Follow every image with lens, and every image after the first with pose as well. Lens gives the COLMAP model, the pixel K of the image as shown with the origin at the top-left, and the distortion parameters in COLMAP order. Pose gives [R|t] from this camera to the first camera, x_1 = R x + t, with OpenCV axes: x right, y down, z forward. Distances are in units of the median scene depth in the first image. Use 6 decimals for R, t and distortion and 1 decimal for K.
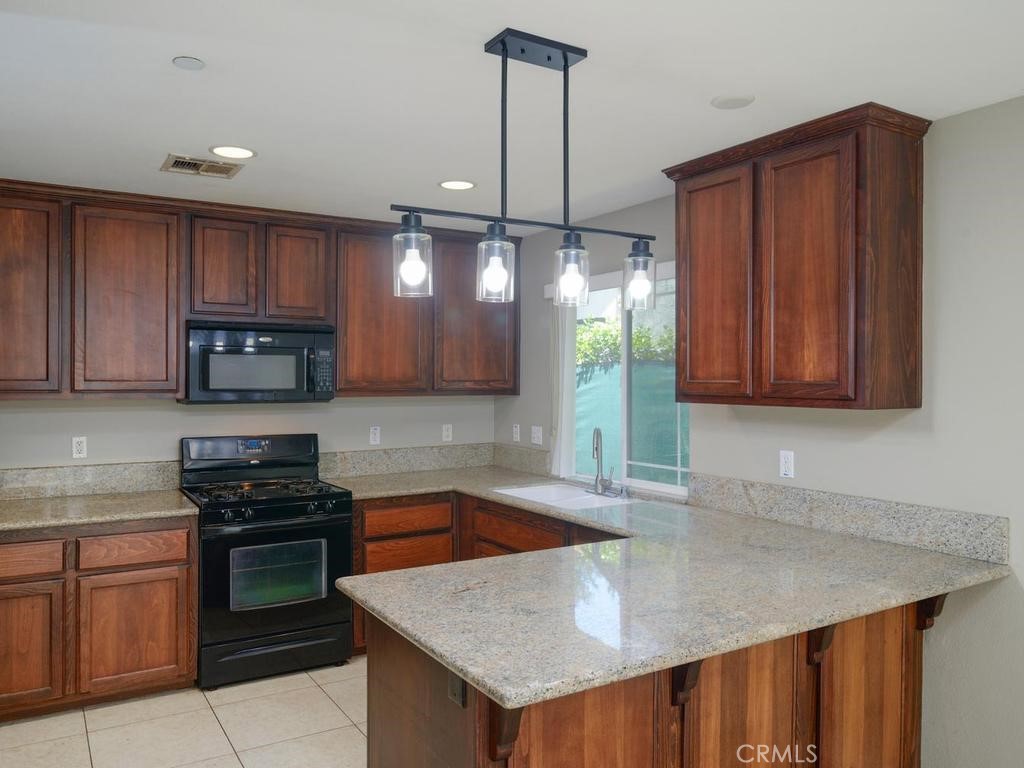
lens RADIAL K [[778.3, 0, 512.0], [0, 778.3, 384.0], [0, 0, 1]] dist [-0.002244, 0.001574]
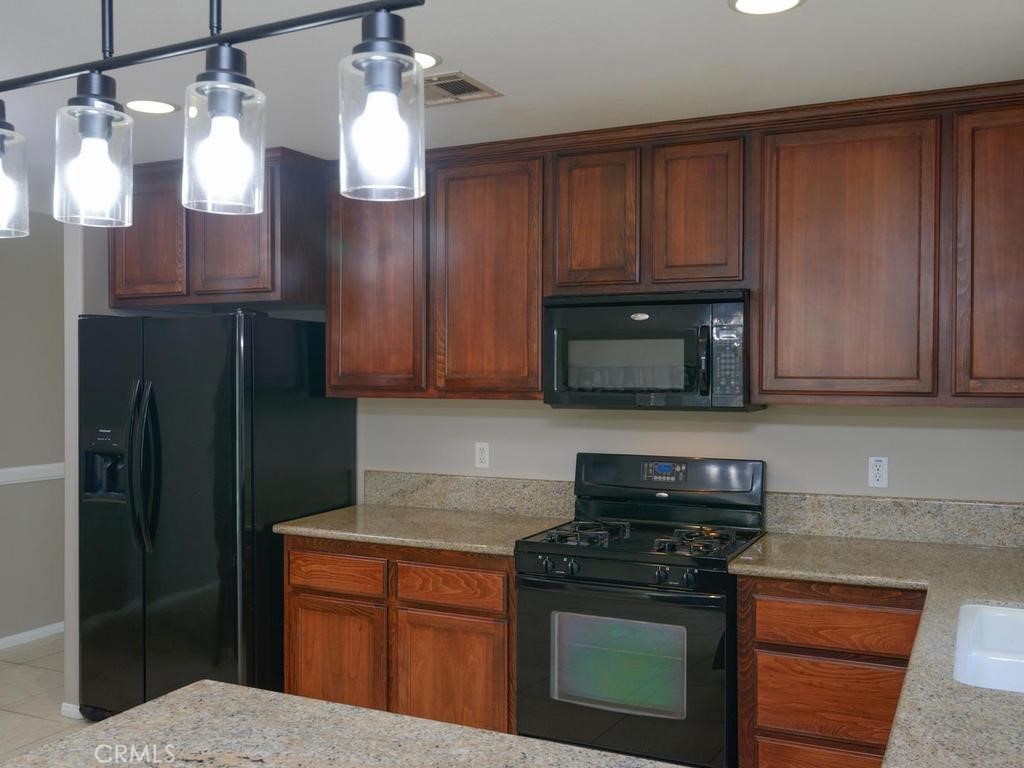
lens RADIAL K [[976.4, 0, 512.0], [0, 976.4, 384.0], [0, 0, 1]] dist [0.006266, 0.015820]
pose [[0.538900, 0.009137, -0.842320, 0.396809], [-0.007340, 0.999954, 0.006152, -0.002879], [0.842338, 0.002867, 0.538943, 0.511025]]
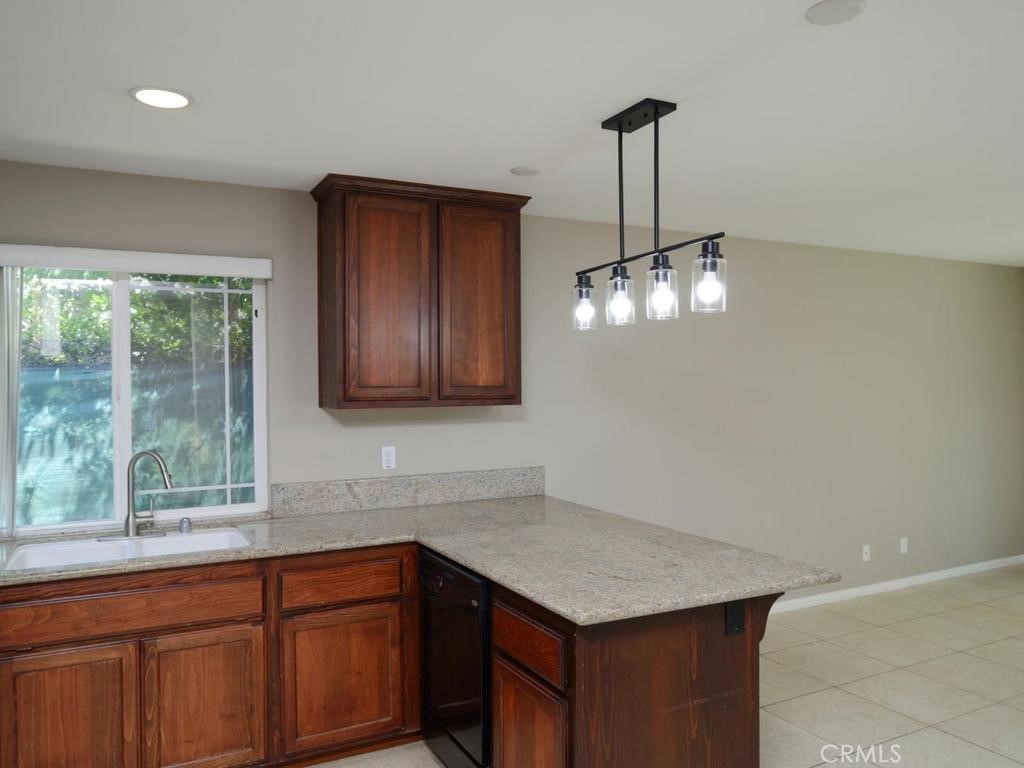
lens RADIAL K [[759.9, 0, 512.0], [0, 759.9, 384.0], [0, 0, 1]] dist [0.000917, 0.000084]
pose [[0.072705, -0.002875, 0.997349, -0.705658], [0.016407, 0.999864, 0.001686, -0.006351], [-0.997219, 0.016241, 0.072742, 0.665453]]
